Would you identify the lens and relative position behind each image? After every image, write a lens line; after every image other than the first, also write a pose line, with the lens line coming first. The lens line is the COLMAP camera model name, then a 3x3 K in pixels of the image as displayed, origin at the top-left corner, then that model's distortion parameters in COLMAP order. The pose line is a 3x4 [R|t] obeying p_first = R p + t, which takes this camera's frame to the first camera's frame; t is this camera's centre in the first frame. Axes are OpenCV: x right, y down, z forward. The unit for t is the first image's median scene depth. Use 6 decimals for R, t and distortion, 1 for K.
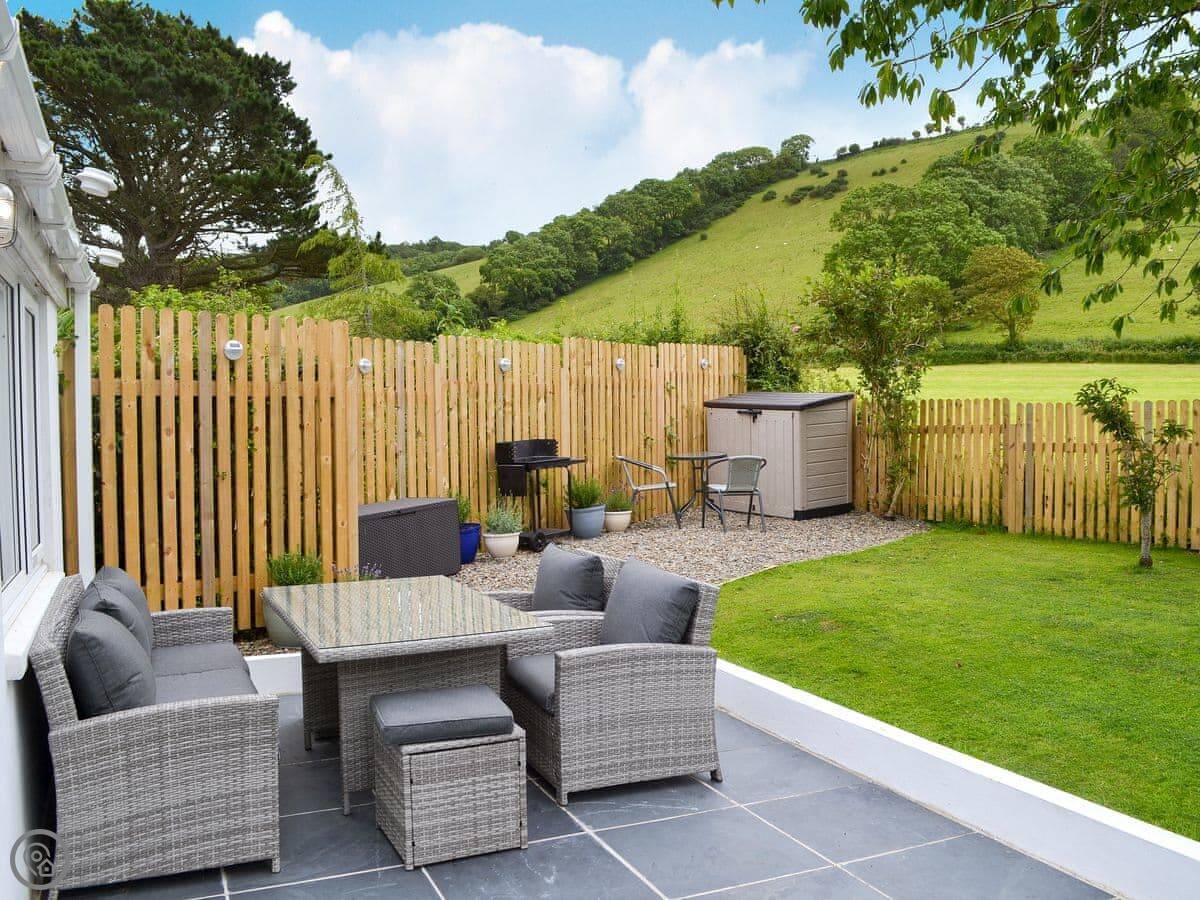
lens RADIAL K [[1083.7, 0, 600.0], [0, 1083.7, 450.0], [0, 0, 1]] dist [-0.005567, -0.019700]
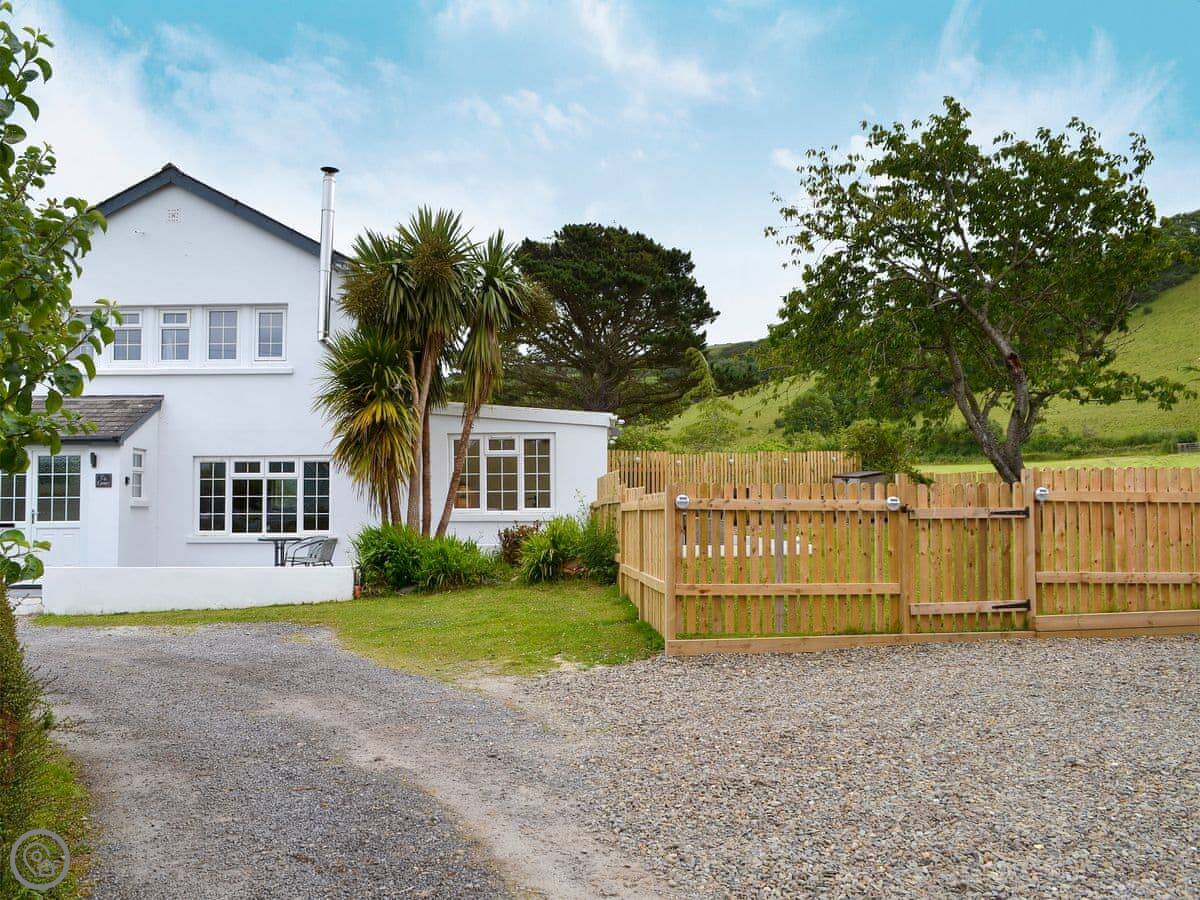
lens RADIAL K [[1083.7, 0, 600.0], [0, 1083.7, 450.0], [0, 0, 1]] dist [-0.005567, -0.019700]
pose [[0.927676, -0.019937, -0.372852, 0.162421], [-0.011238, 0.996630, -0.081251, 0.031320], [0.373216, 0.079565, 0.924326, -0.436894]]
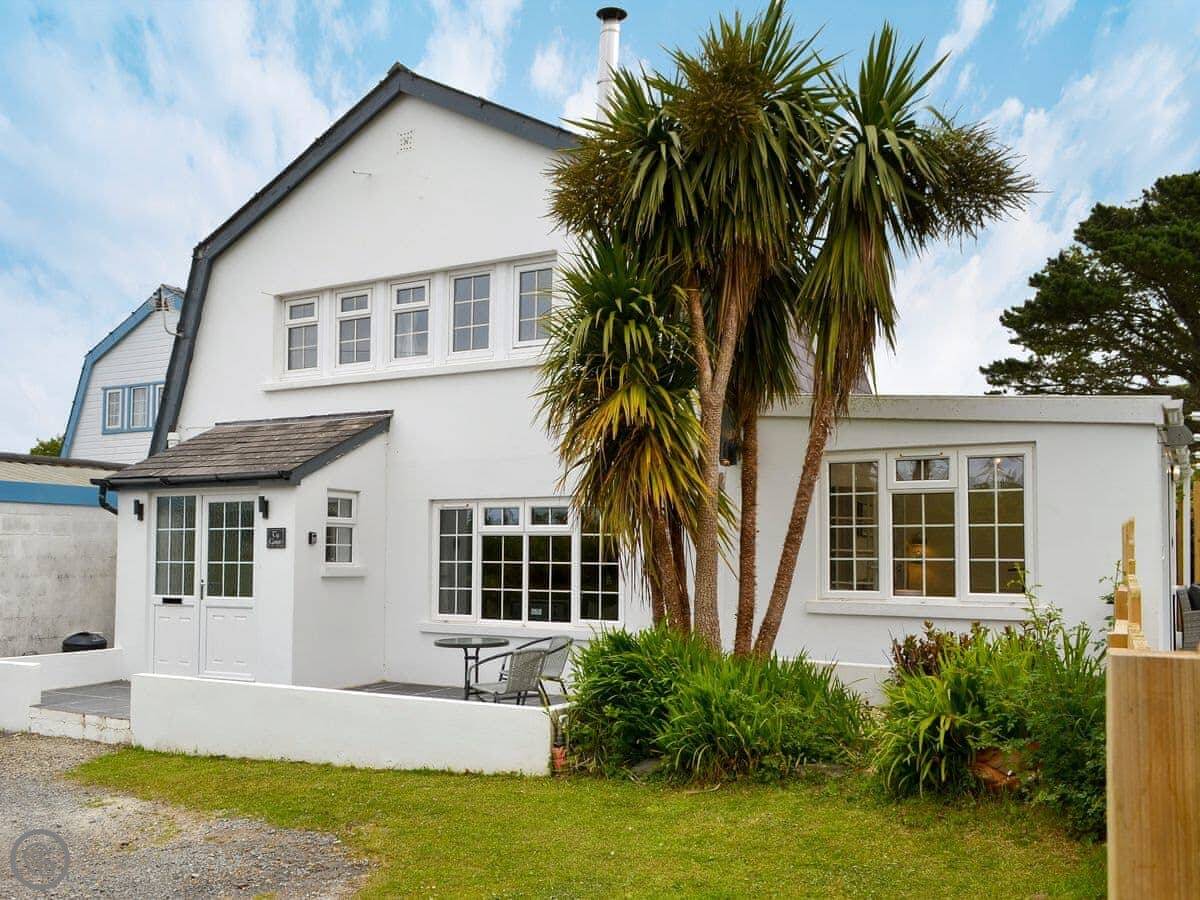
lens RADIAL K [[1137.0, 0, 517.8], [0, 1137.0, 503.8], [0, 0, 1]] dist [0.028745, 0.005608]
pose [[0.587948, -0.028760, -0.808388, 0.101906], [-0.036777, 0.997384, -0.062233, 0.018362], [0.808063, 0.066320, 0.585352, -0.241724]]
